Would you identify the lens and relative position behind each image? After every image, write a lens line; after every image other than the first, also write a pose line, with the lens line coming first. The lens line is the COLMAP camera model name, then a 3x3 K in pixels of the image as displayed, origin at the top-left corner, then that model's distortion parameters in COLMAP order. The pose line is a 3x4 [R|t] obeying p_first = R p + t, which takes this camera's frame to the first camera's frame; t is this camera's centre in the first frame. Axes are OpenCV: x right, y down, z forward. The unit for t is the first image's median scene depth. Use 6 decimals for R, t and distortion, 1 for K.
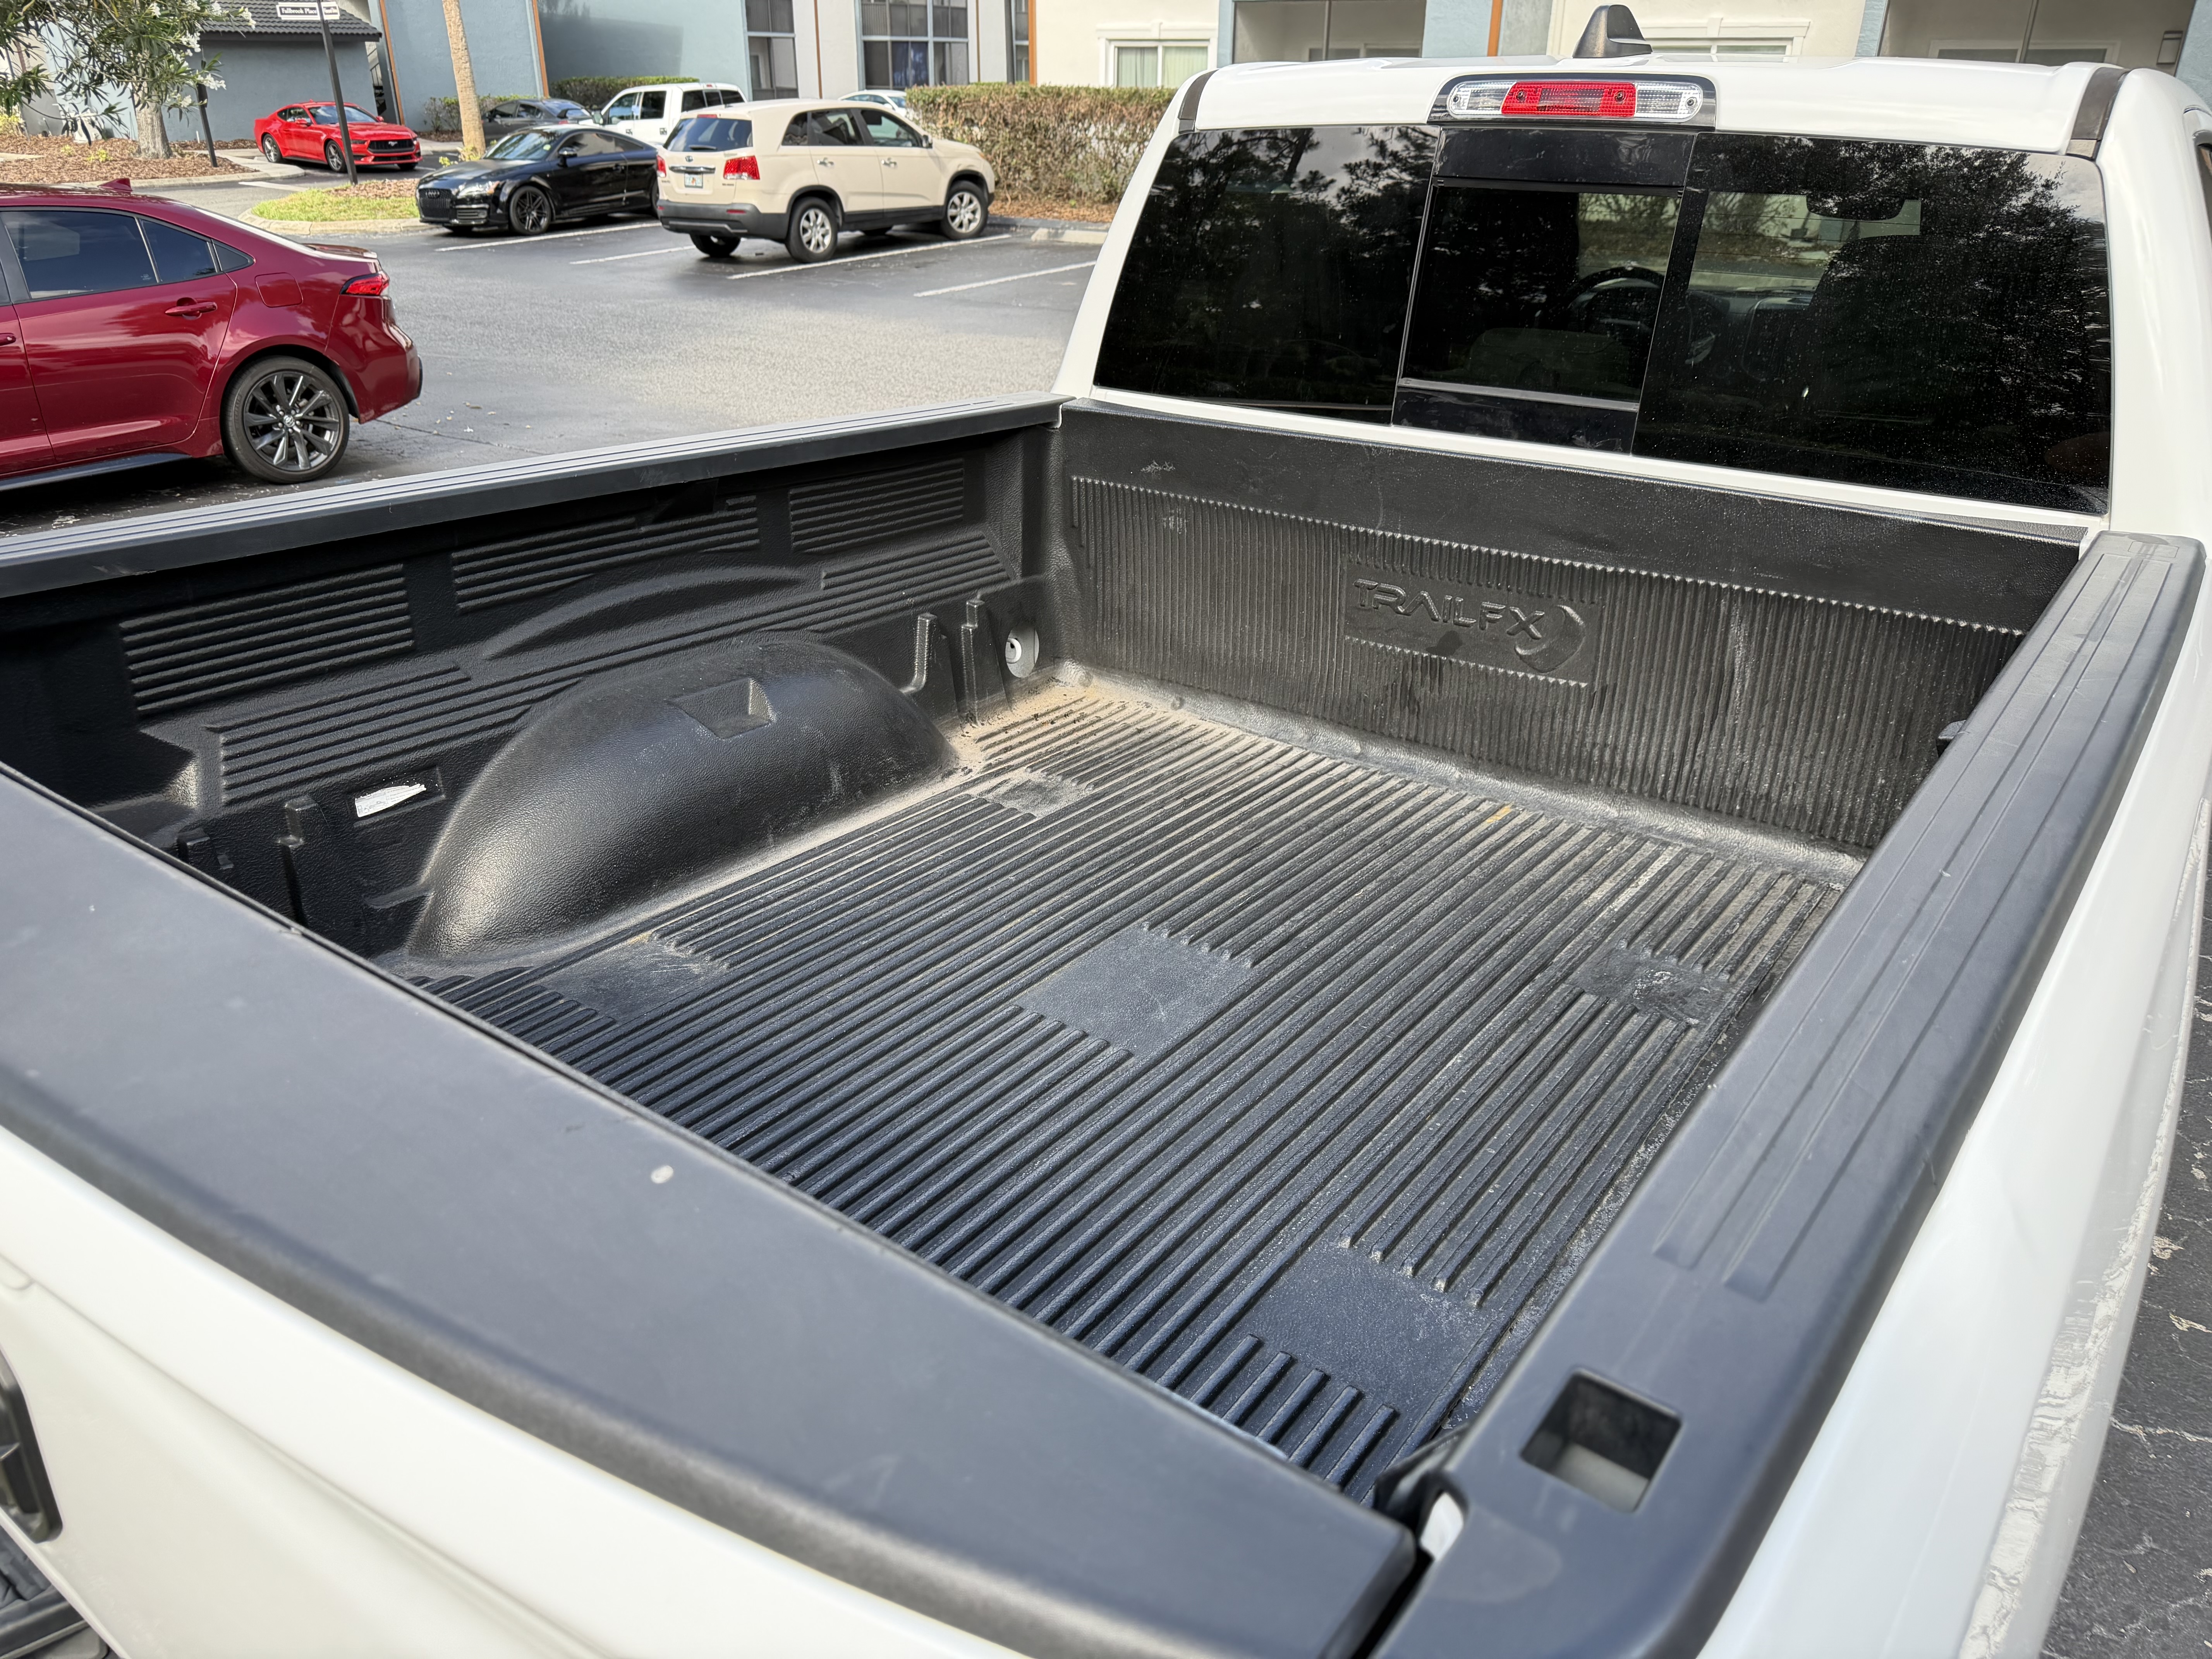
lens RADIAL K [[1606.8, 0, 1106.0], [0, 1606.8, 829.5], [0, 0, 1]] dist [0.002331, -0.002916]
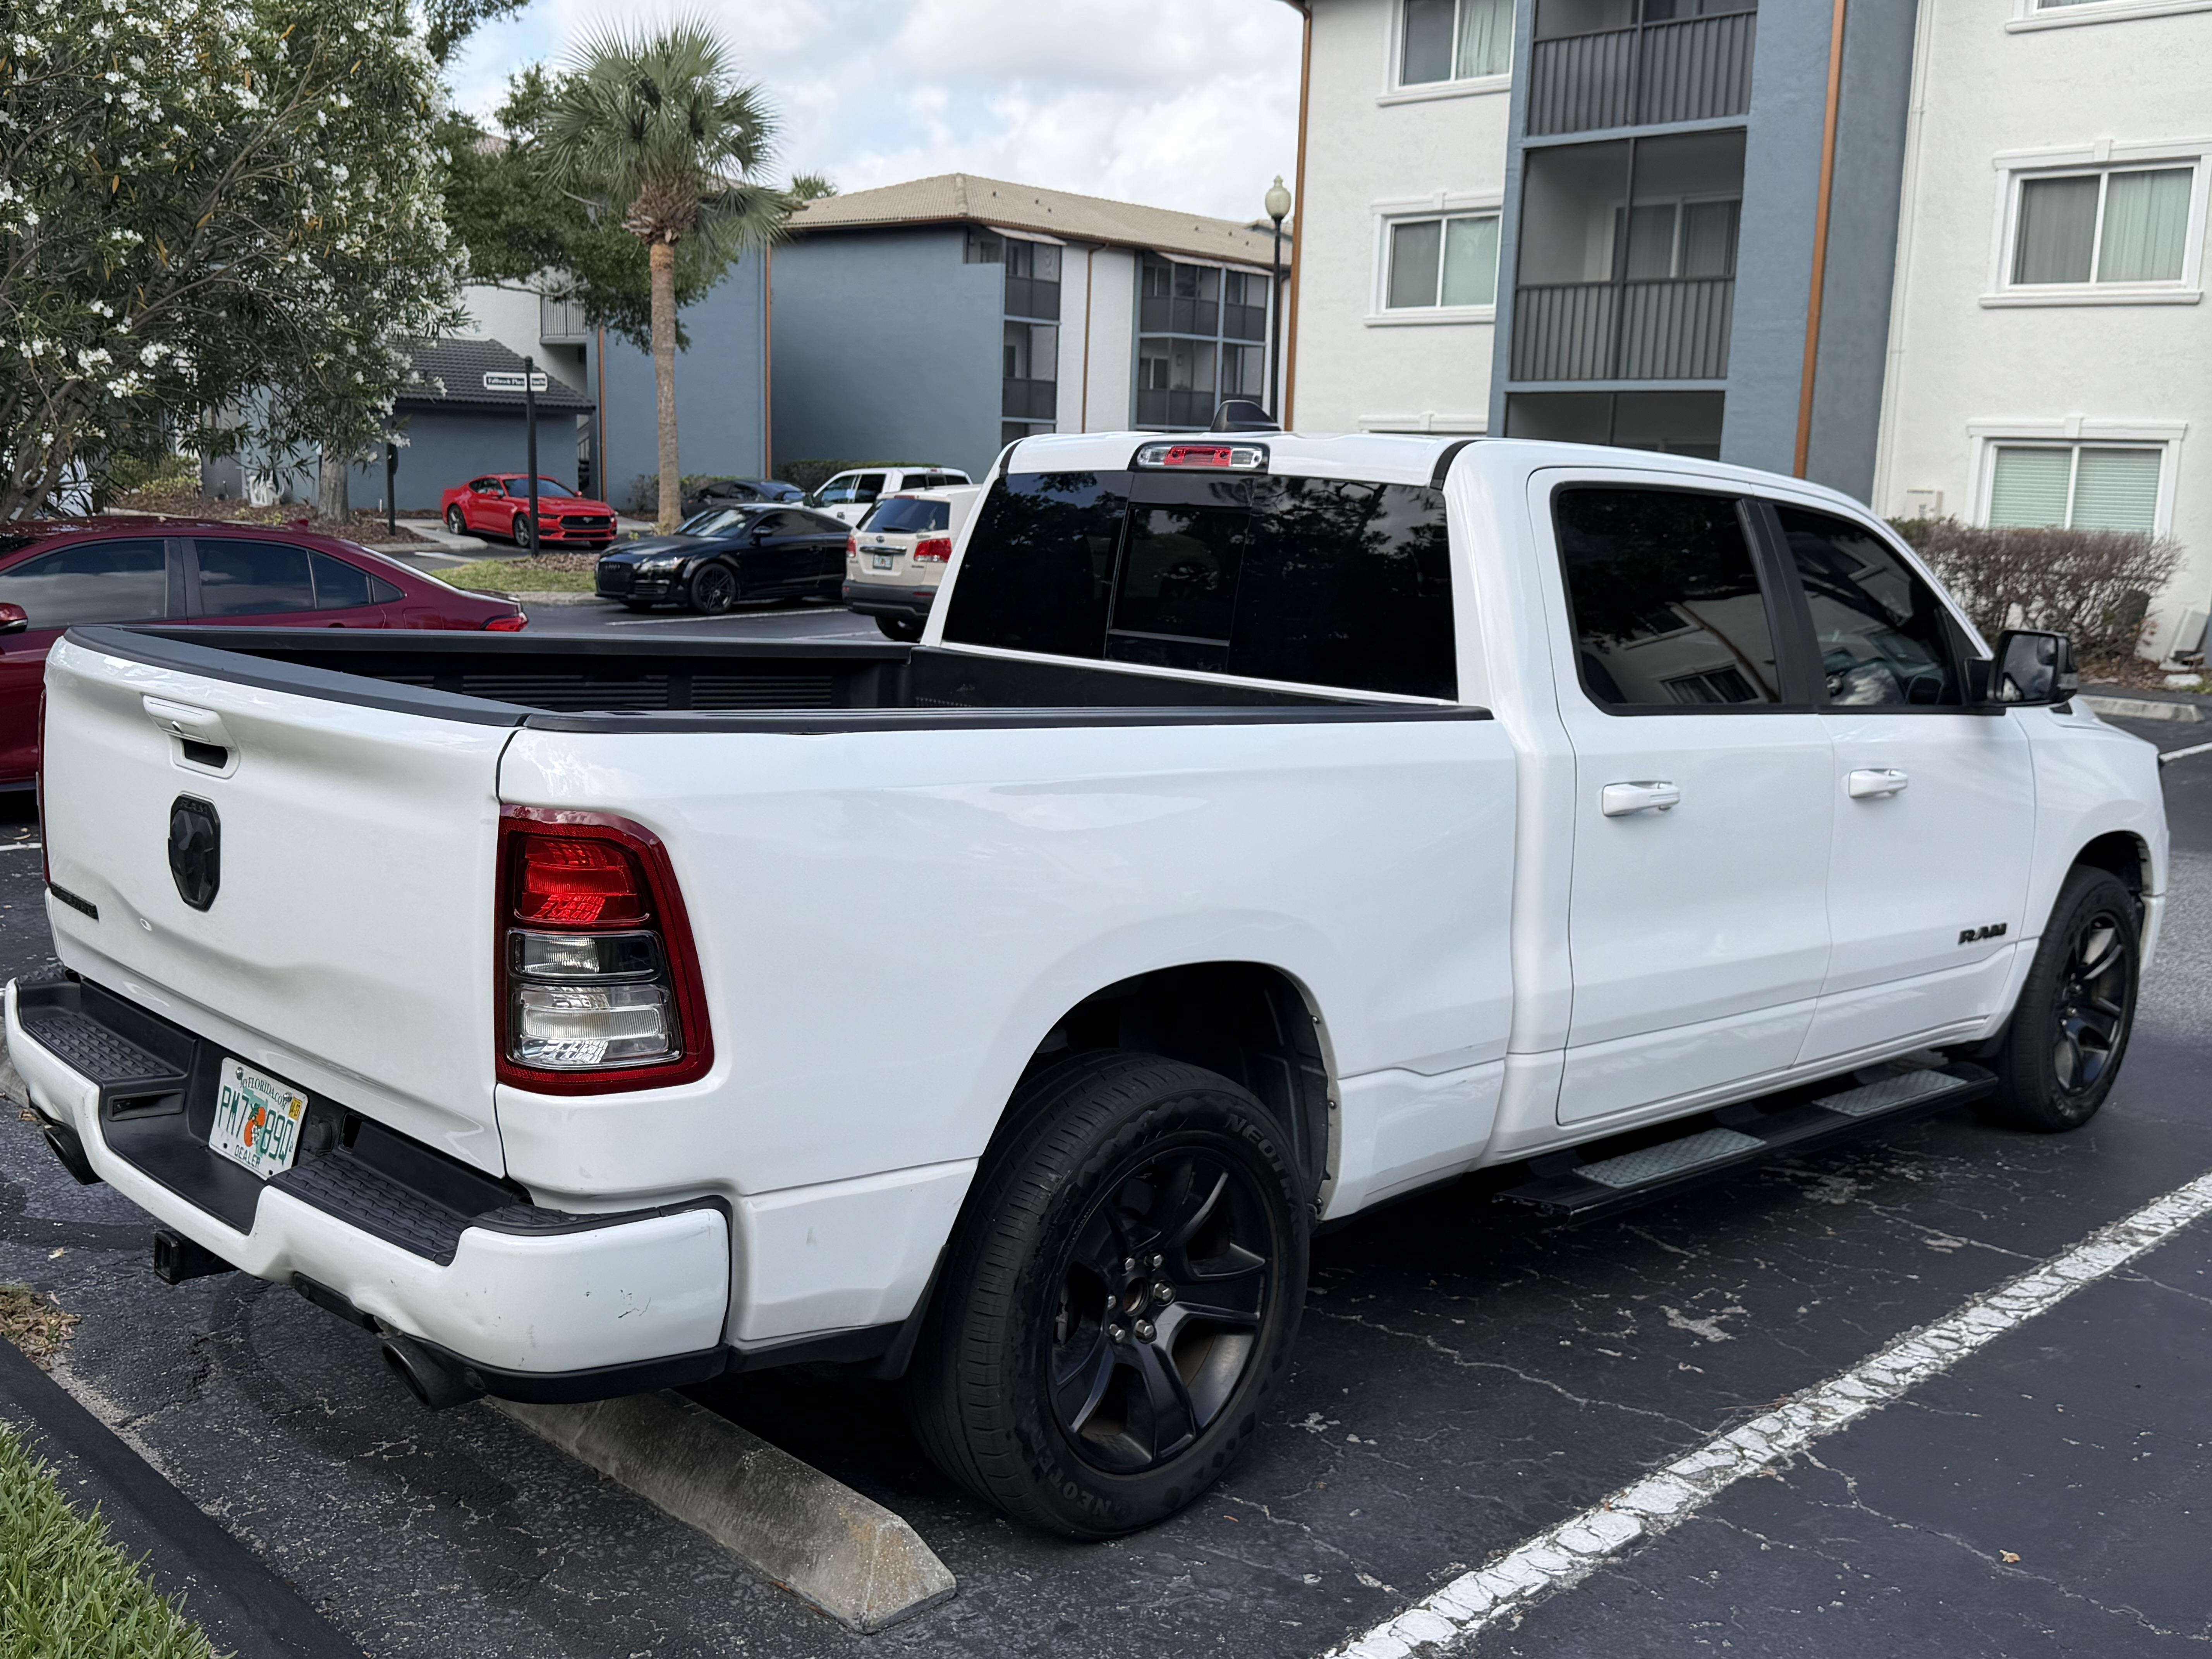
lens RADIAL K [[2138.9, 0, 1106.0], [0, 2138.9, 829.5], [0, 0, 1]] dist [0.237156, -0.563590]
pose [[0.986552, 0.049743, -0.155692, 0.055497], [-0.090075, 0.960323, -0.263944, 0.046673], [0.136385, 0.274419, 0.951889, -0.093011]]
